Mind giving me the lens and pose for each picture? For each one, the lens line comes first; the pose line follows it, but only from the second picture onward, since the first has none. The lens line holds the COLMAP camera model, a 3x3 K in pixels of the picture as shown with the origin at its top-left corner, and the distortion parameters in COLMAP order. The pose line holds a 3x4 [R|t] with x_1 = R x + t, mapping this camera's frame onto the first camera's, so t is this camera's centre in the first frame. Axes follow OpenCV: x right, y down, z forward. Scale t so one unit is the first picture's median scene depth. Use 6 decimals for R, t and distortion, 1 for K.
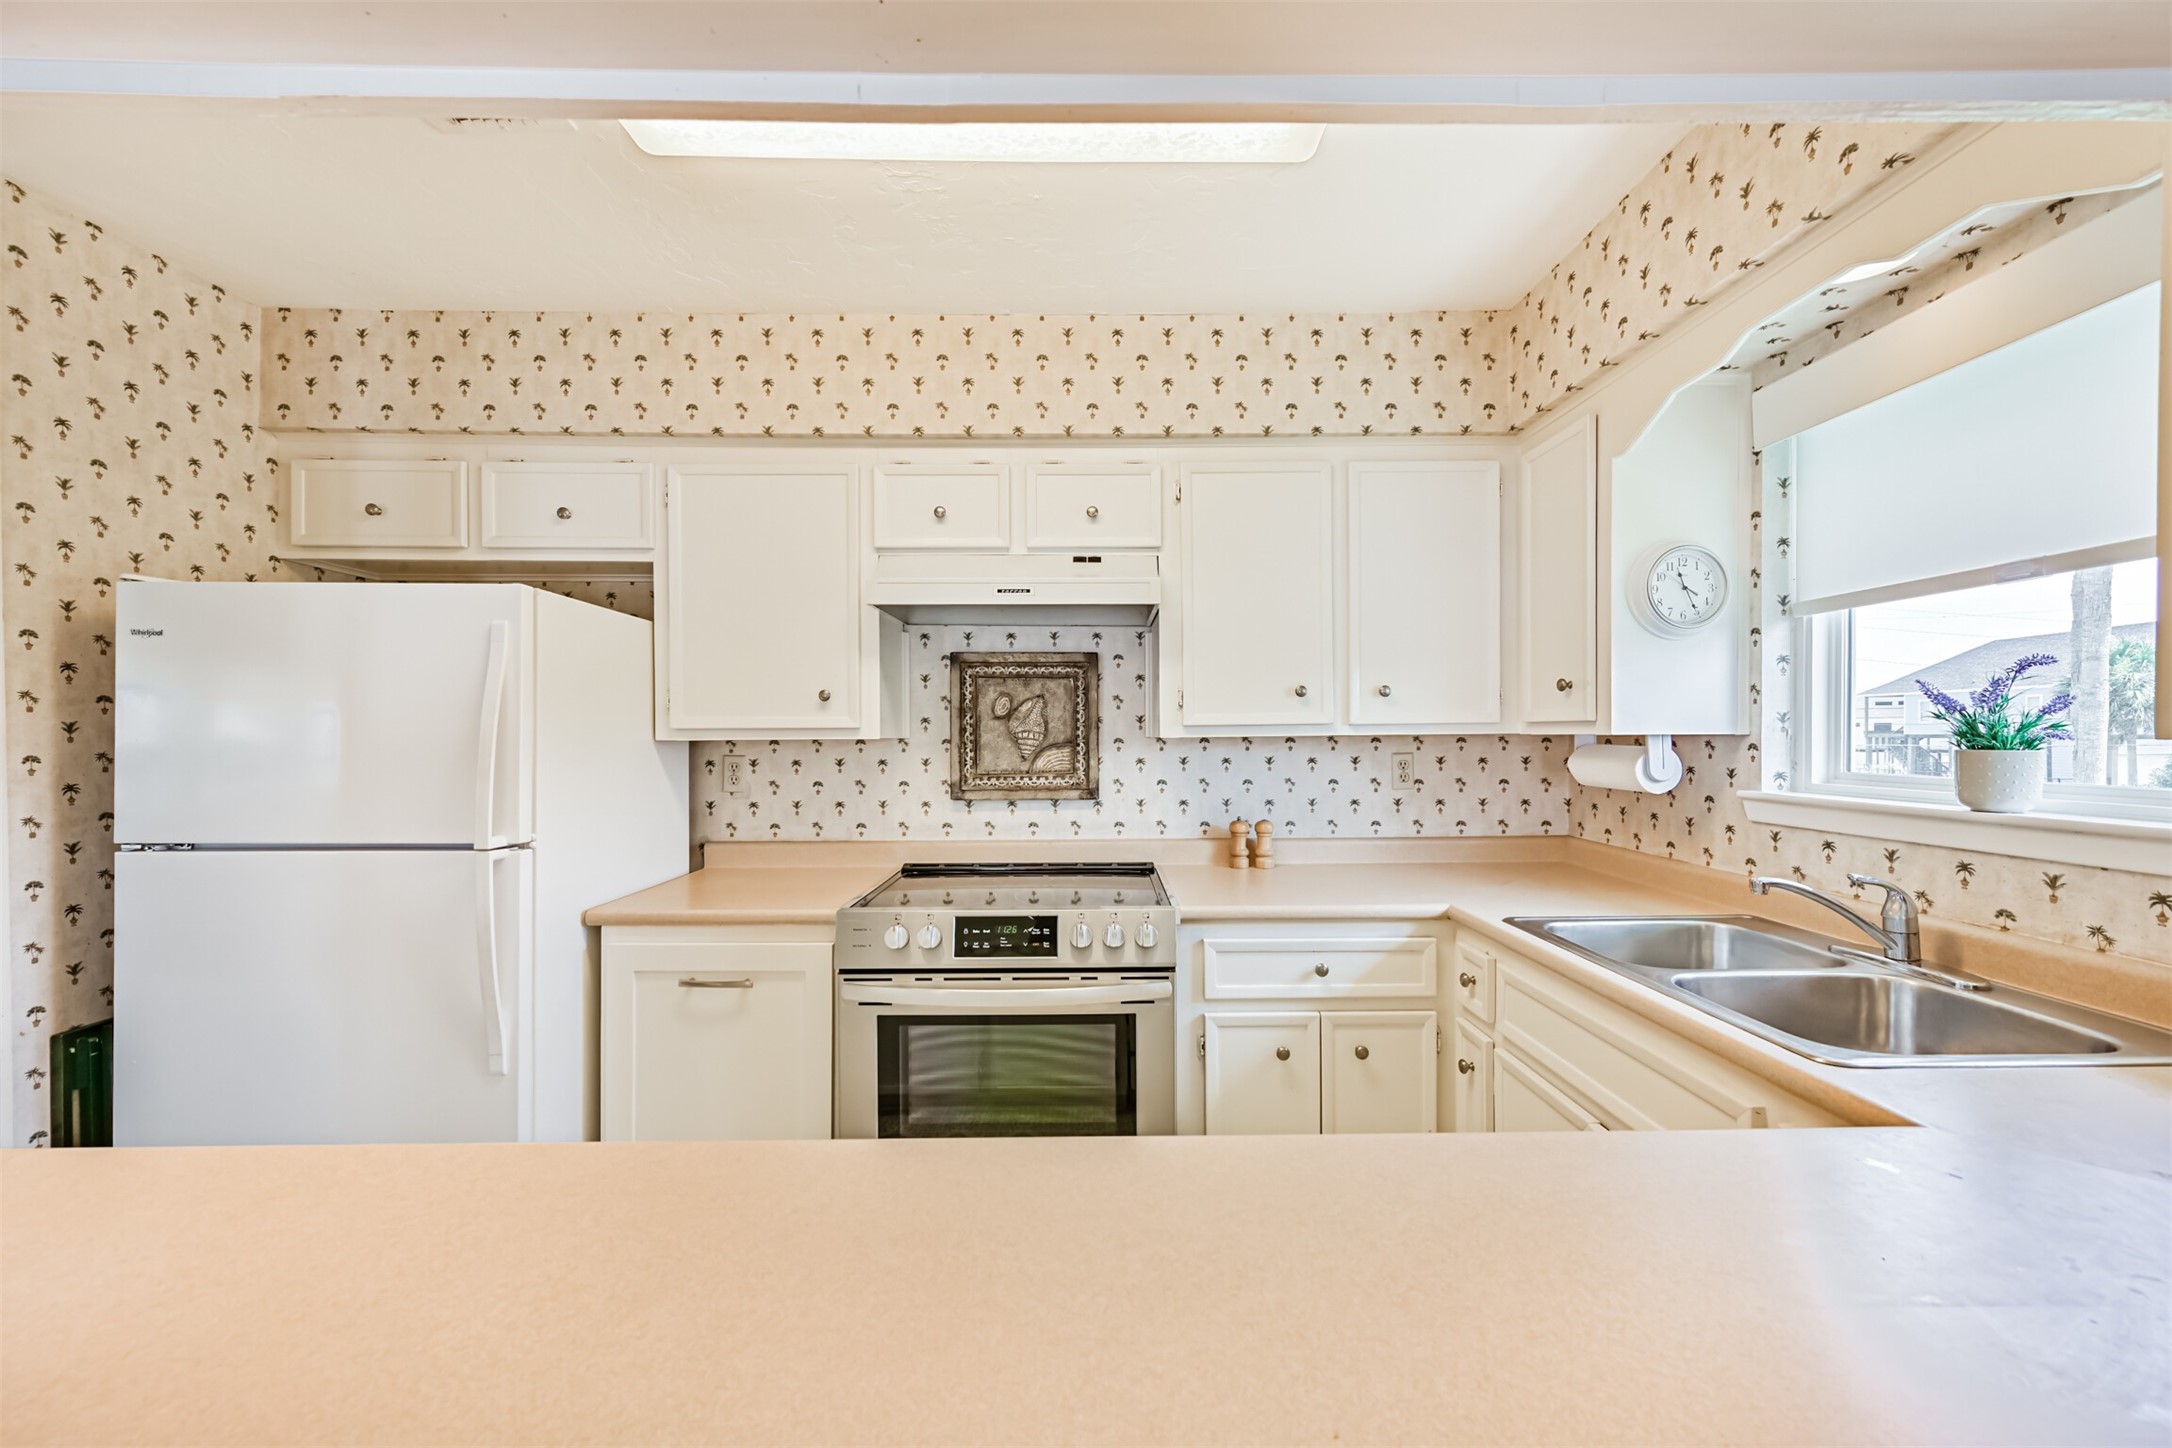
lens RADIAL K [[855.0, 0, 1098.5], [0, 855.0, 740.7], [0, 0, 1]] dist [0.002261, 0.000271]
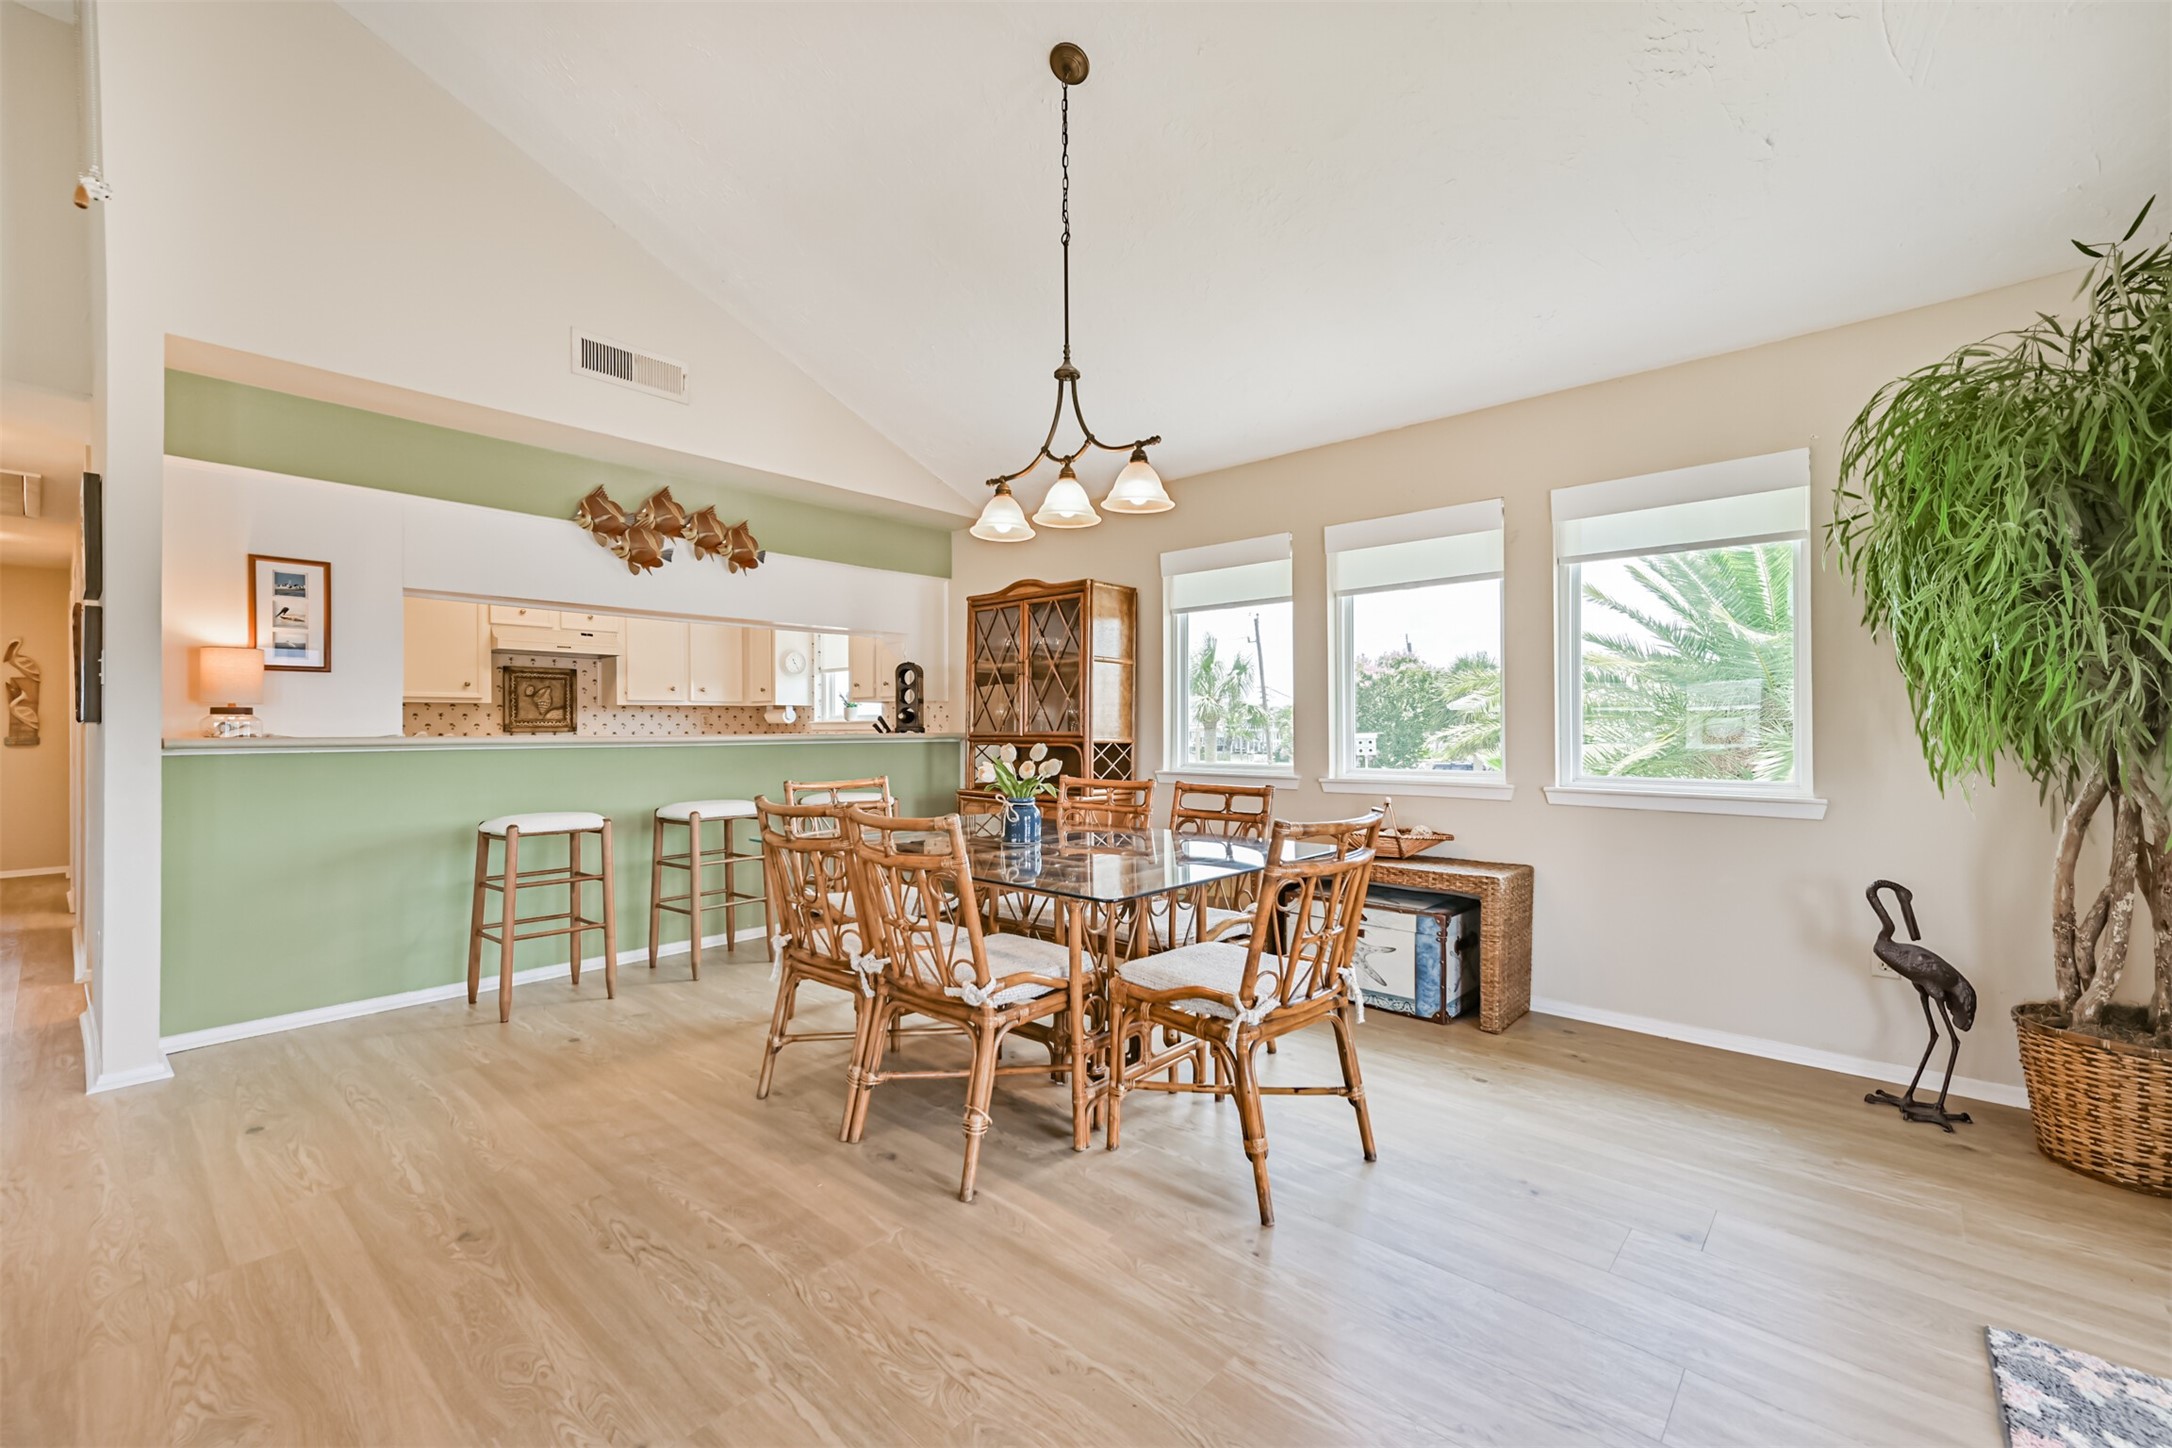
lens RADIAL K [[901.7, 0, 1095.2], [0, 901.7, 716.5], [0, 0, 1]] dist [0.020684, -0.000344]
pose [[0.671927, 0.009443, 0.740557, -0.895860], [0.009990, 0.999712, -0.021812, 0.096268], [-0.740550, 0.022054, 0.671639, -1.747422]]
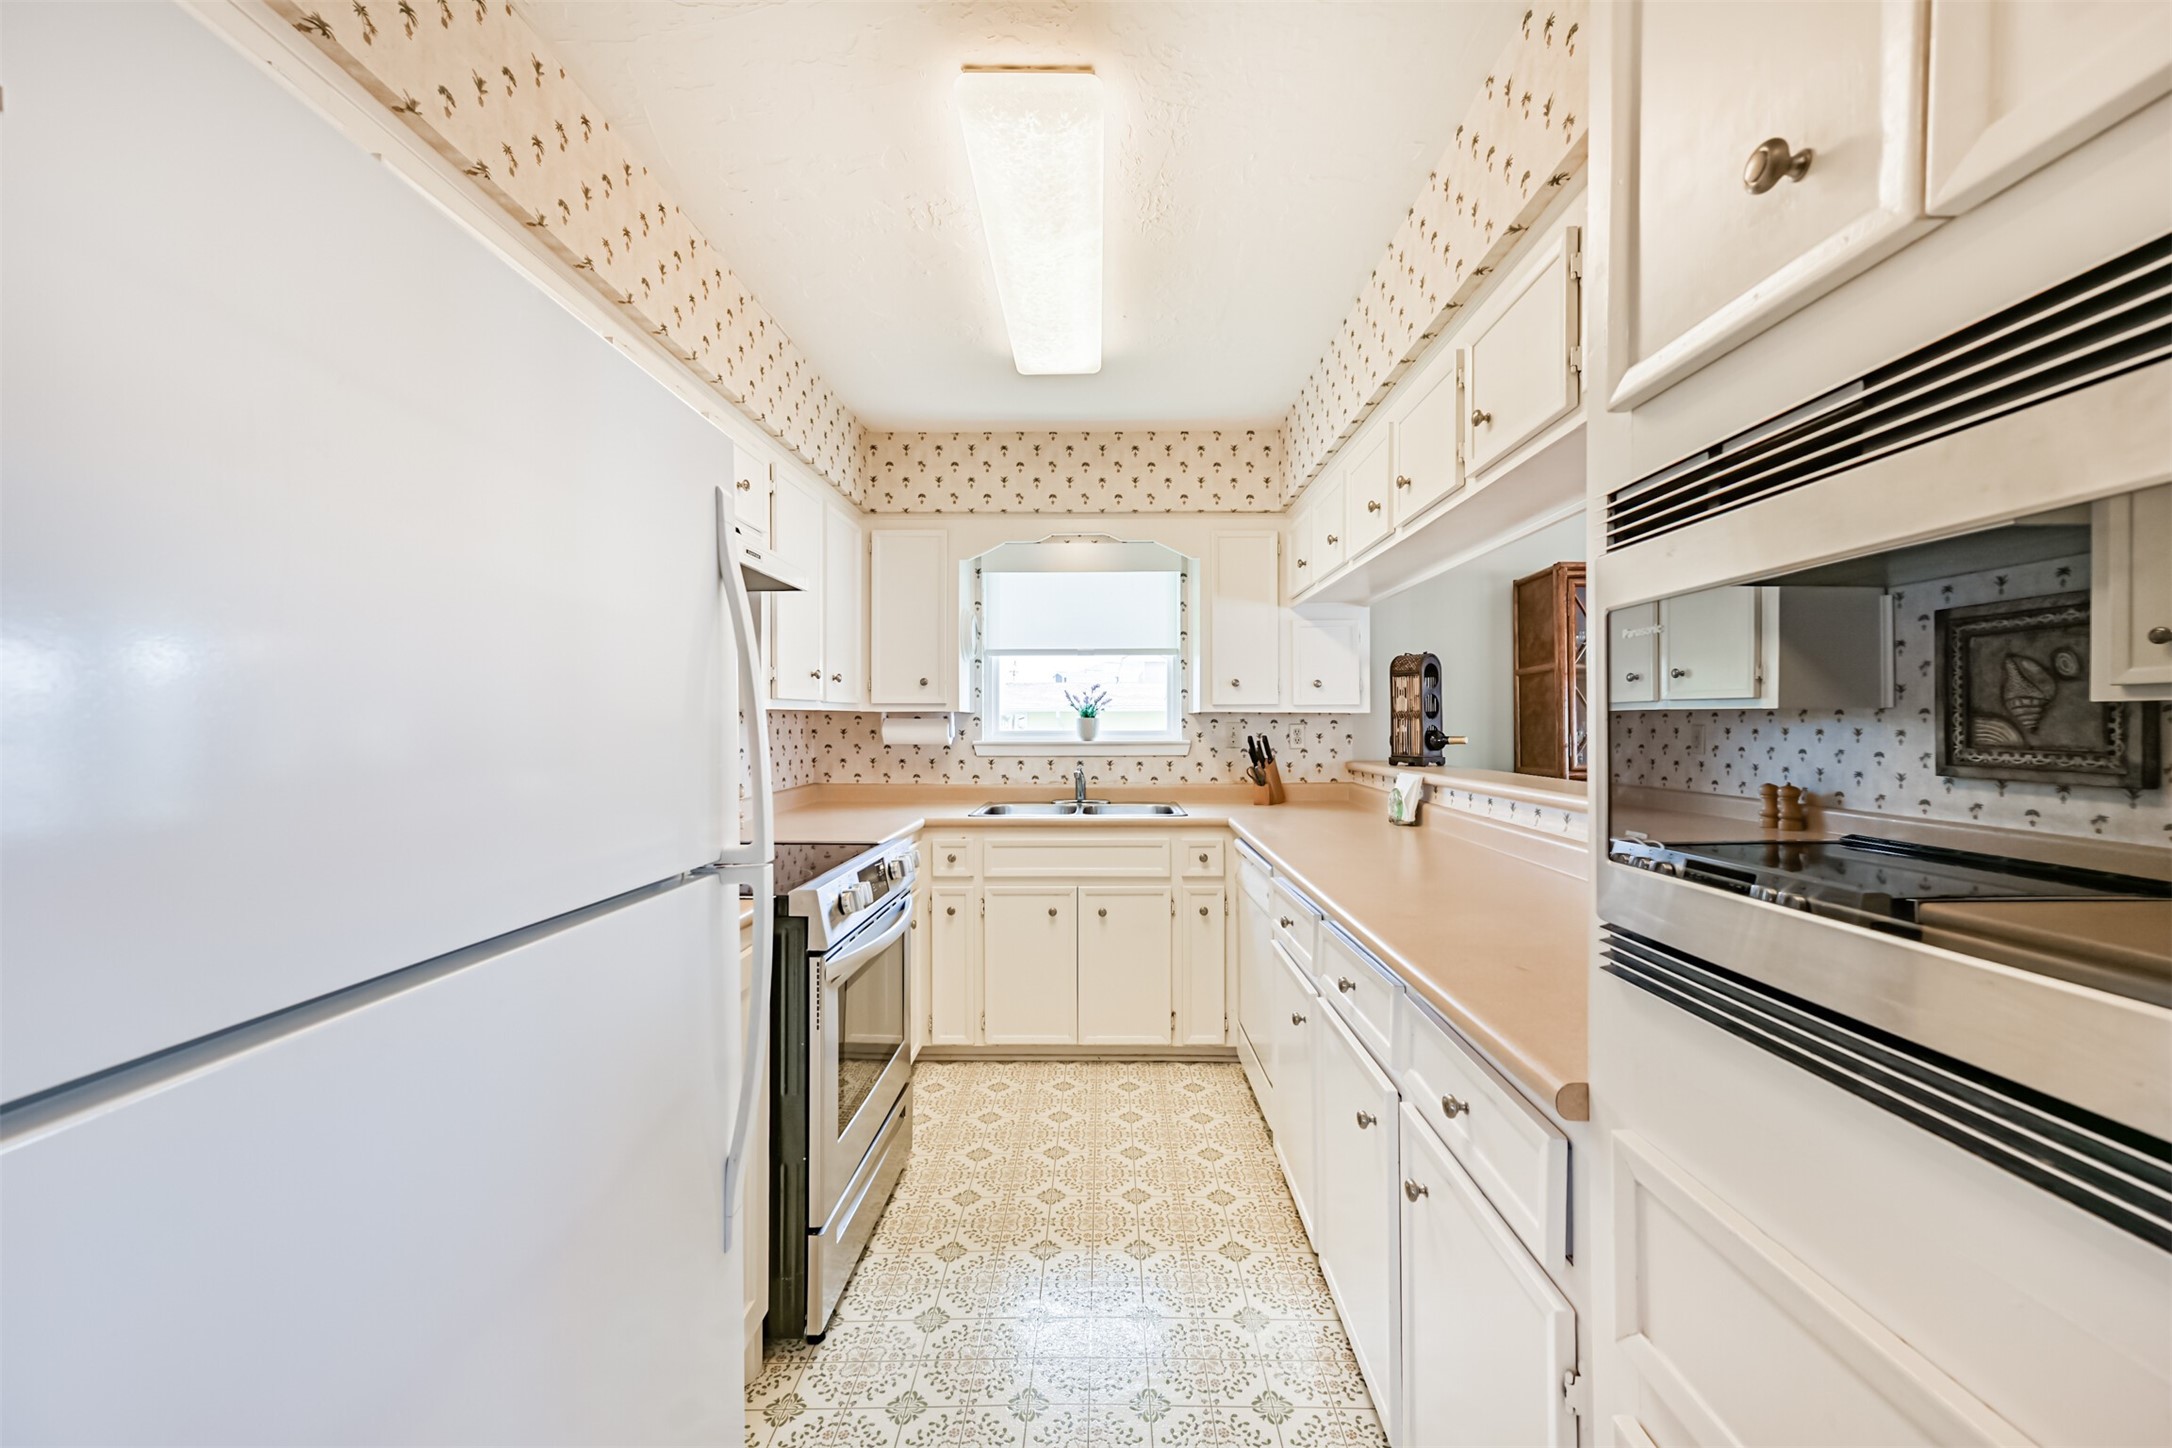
lens RADIAL K [[844.6, 0, 1096.5], [0, 844.6, 718.6], [0, 0, 1]] dist [0.008363, 0.000418]
pose [[0.023083, 0.009800, 0.999686, -0.877841], [0.010684, 0.999892, -0.010049, 0.021560], [-0.999676, 0.010913, 0.022976, 0.495966]]
